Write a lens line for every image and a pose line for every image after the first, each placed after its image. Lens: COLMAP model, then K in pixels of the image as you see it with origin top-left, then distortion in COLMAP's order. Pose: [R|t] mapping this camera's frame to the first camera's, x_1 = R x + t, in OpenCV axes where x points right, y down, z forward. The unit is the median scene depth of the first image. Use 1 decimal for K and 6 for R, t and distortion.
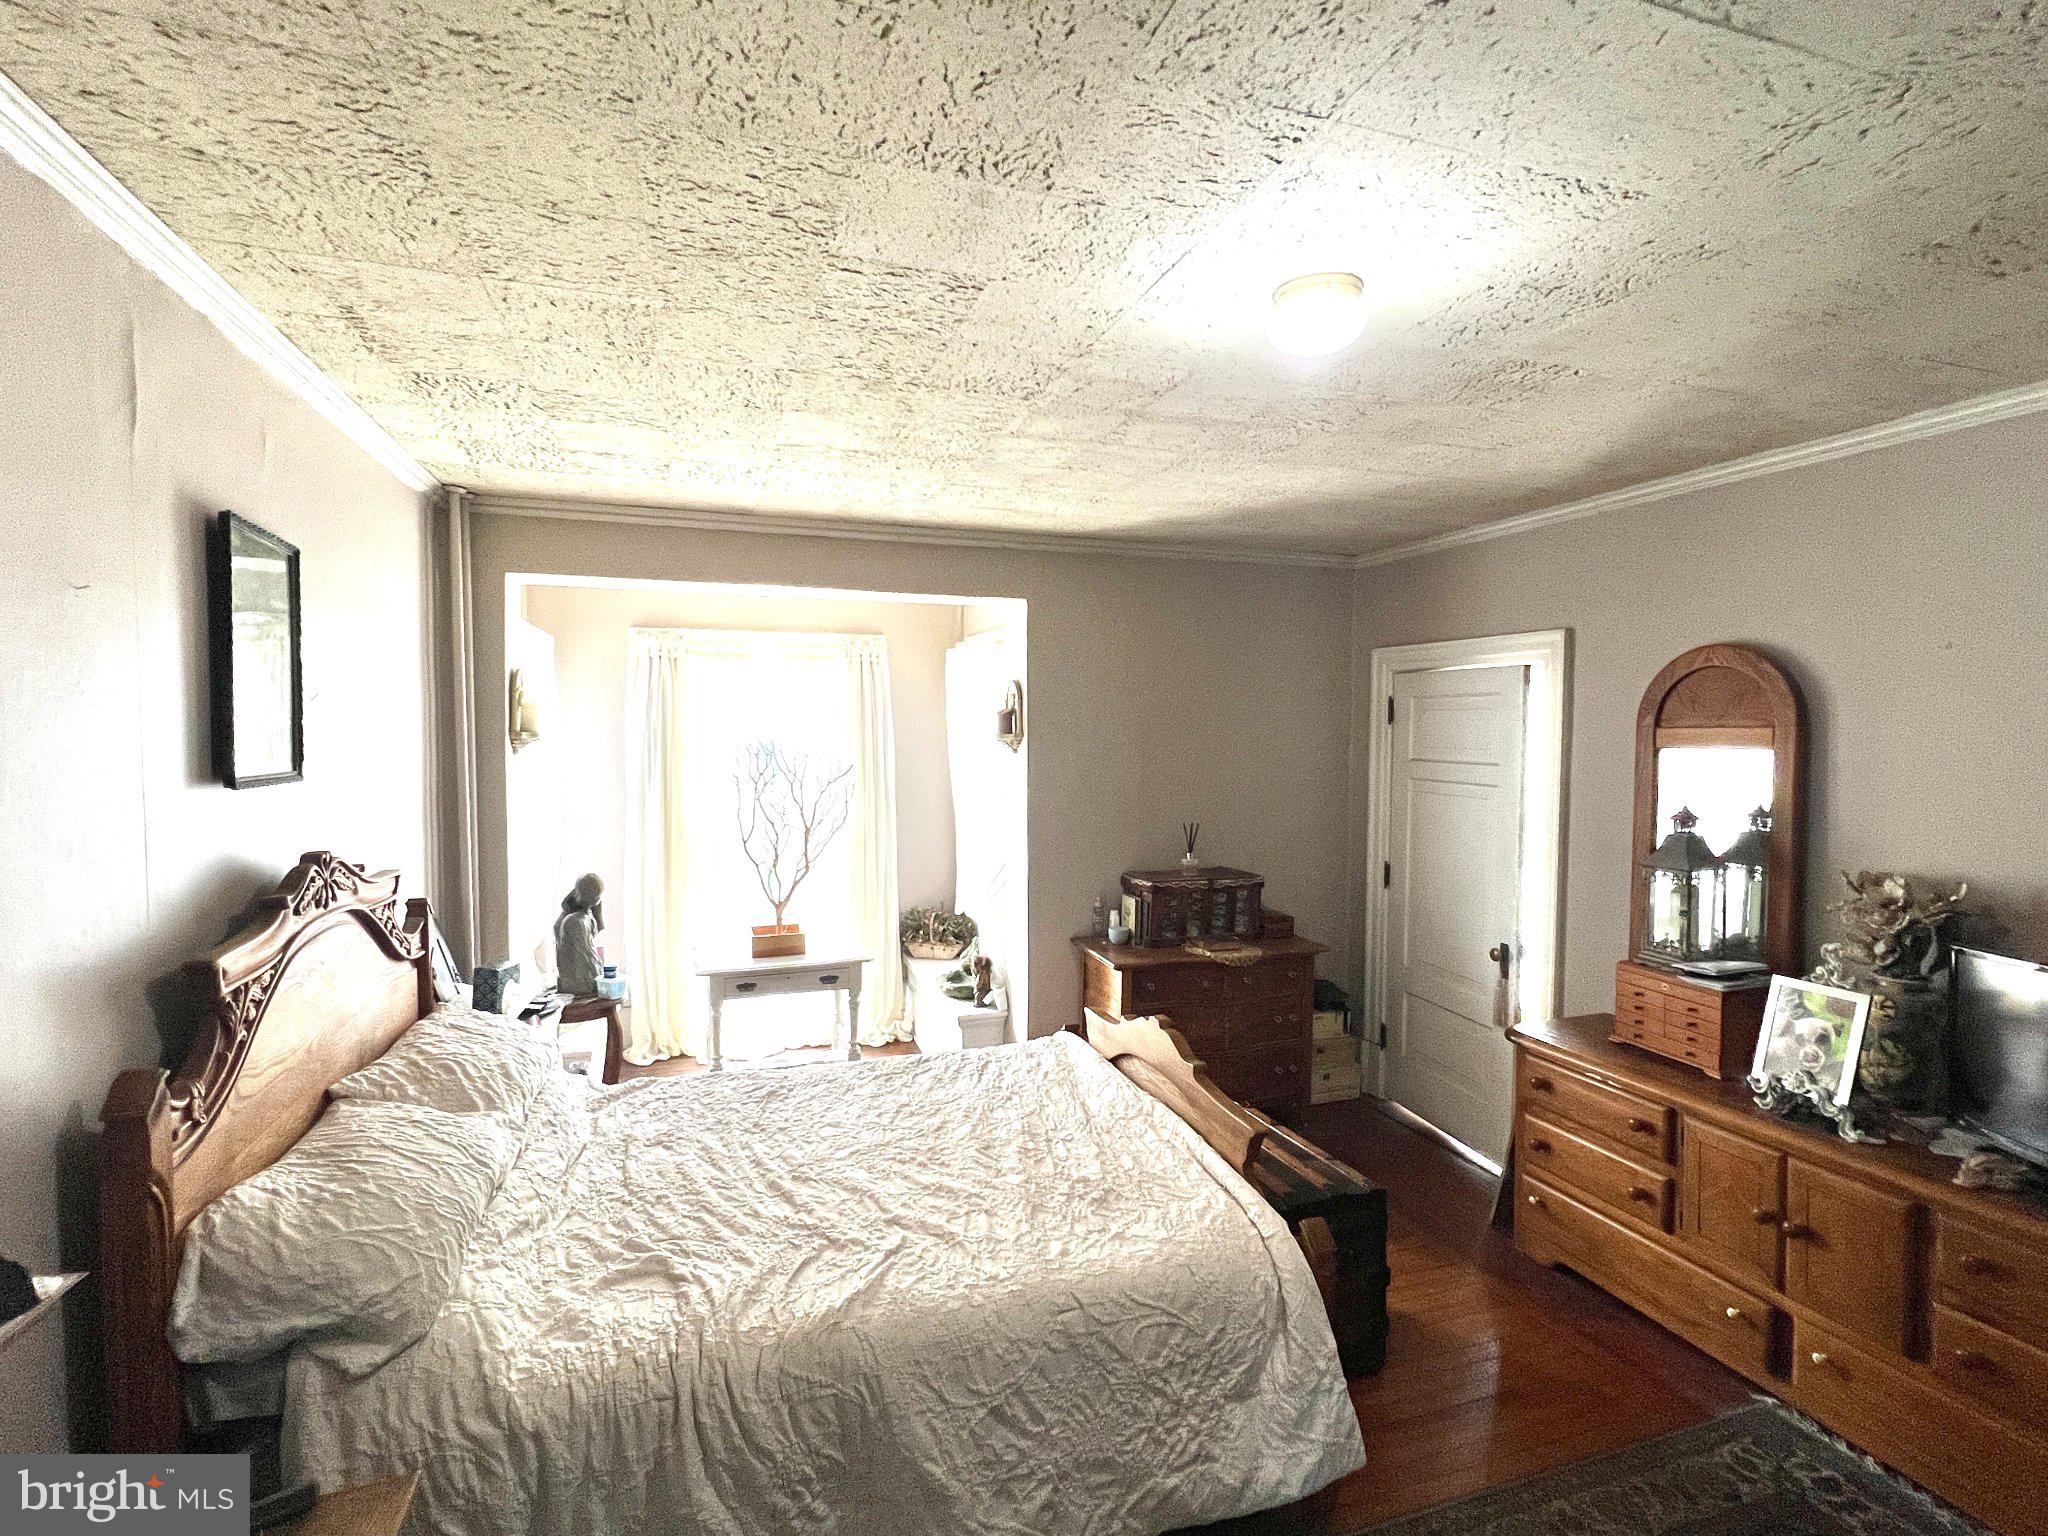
lens RADIAL K [[959.7, 0, 1023.2], [0, 959.7, 773.5], [0, 0, 1]] dist [-0.002242, 0.000514]
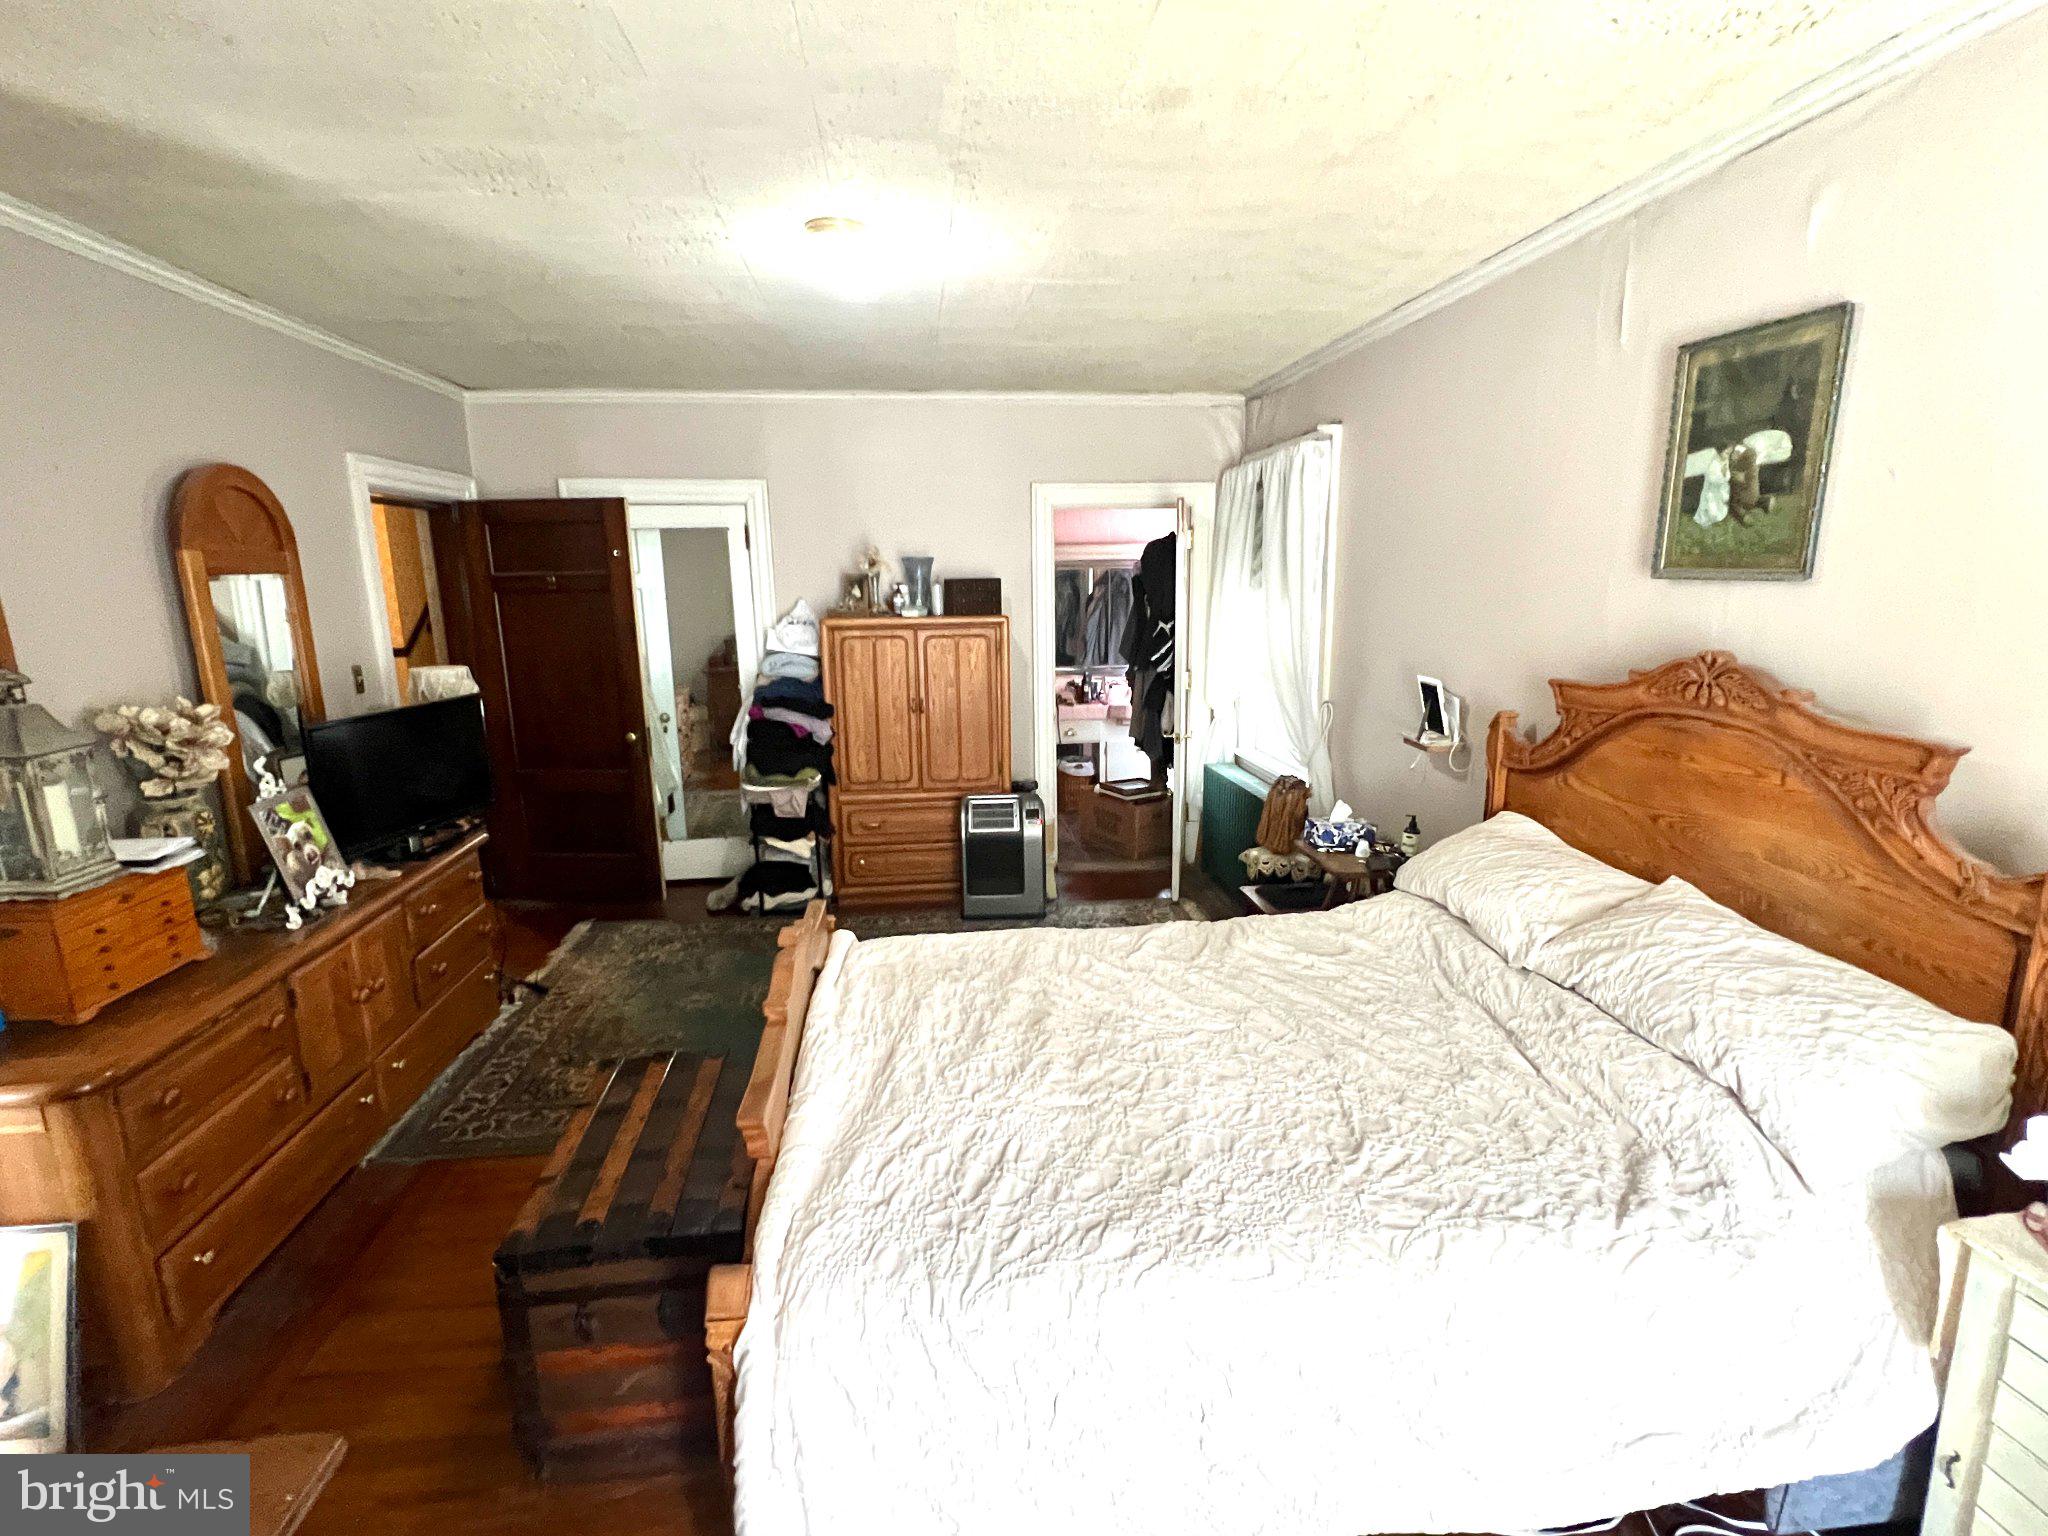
lens RADIAL K [[959.7, 0, 1023.2], [0, 959.7, 773.5], [0, 0, 1]] dist [-0.002242, 0.000514]
pose [[-0.977089, -0.030804, 0.210591, -0.162389], [0.024776, 0.966282, 0.256292, -0.044689], [-0.211385, 0.255638, -0.943380, 1.412719]]
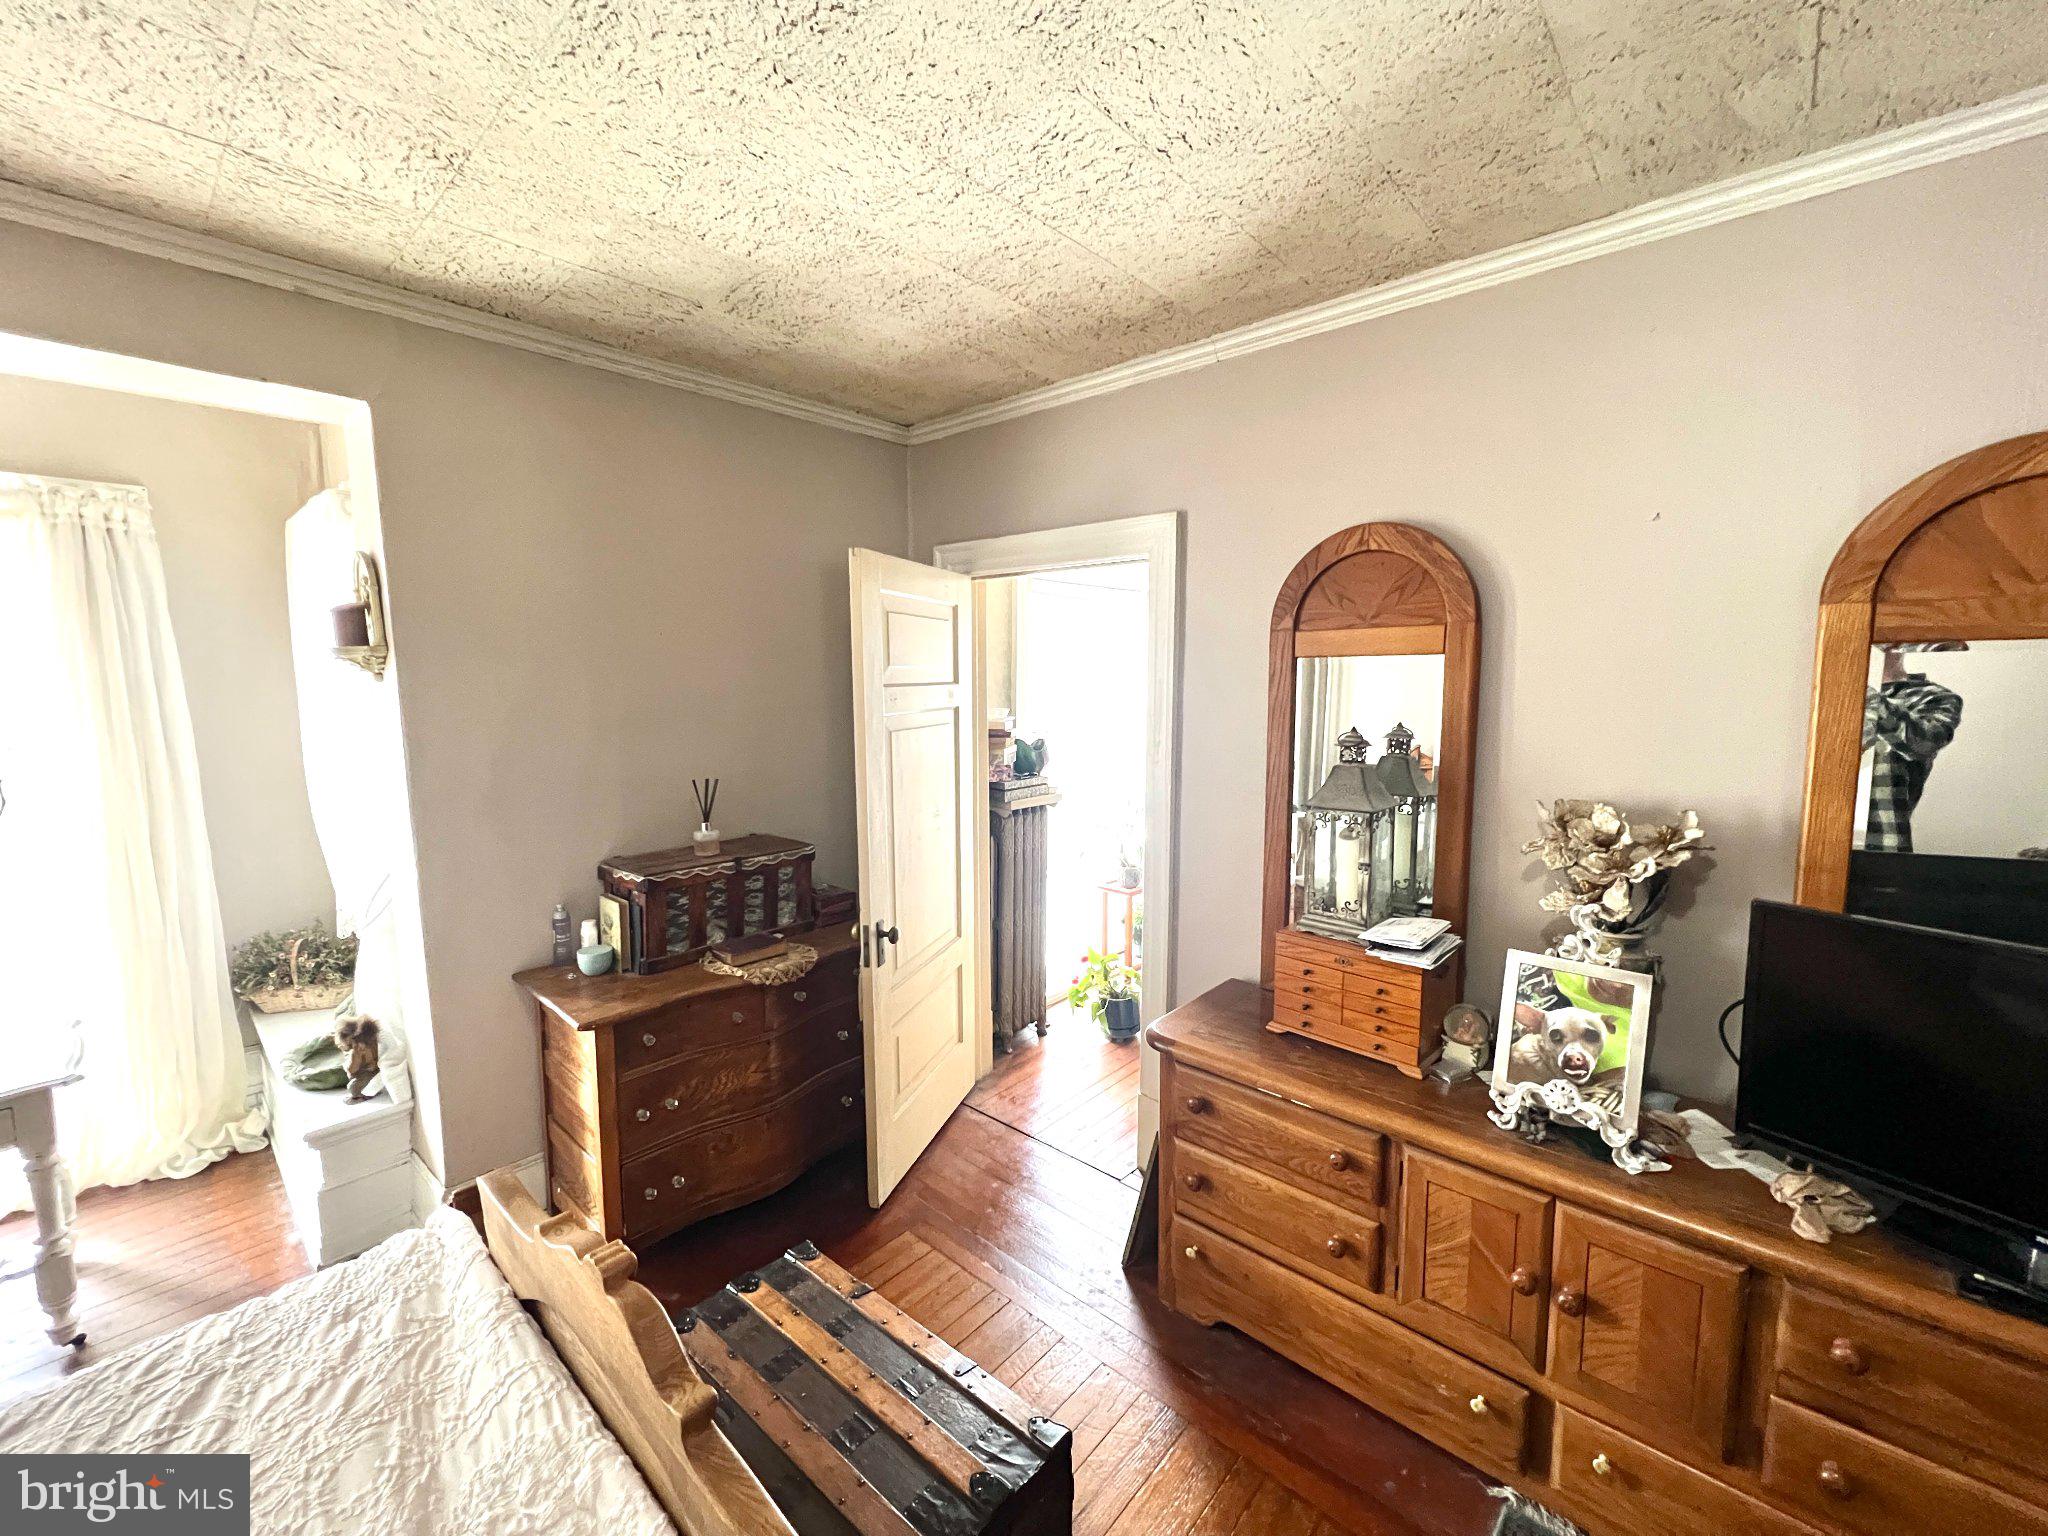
lens RADIAL K [[824.2, 0, 1024.0], [0, 824.2, 768.0], [0, 0, 1]] dist [-0.000167, 0.000079]
pose [[0.872684, -0.062363, 0.484286, 0.121139], [0.029423, 0.996724, 0.075331, 0.007874], [-0.487398, -0.051491, 0.871661, 0.508913]]
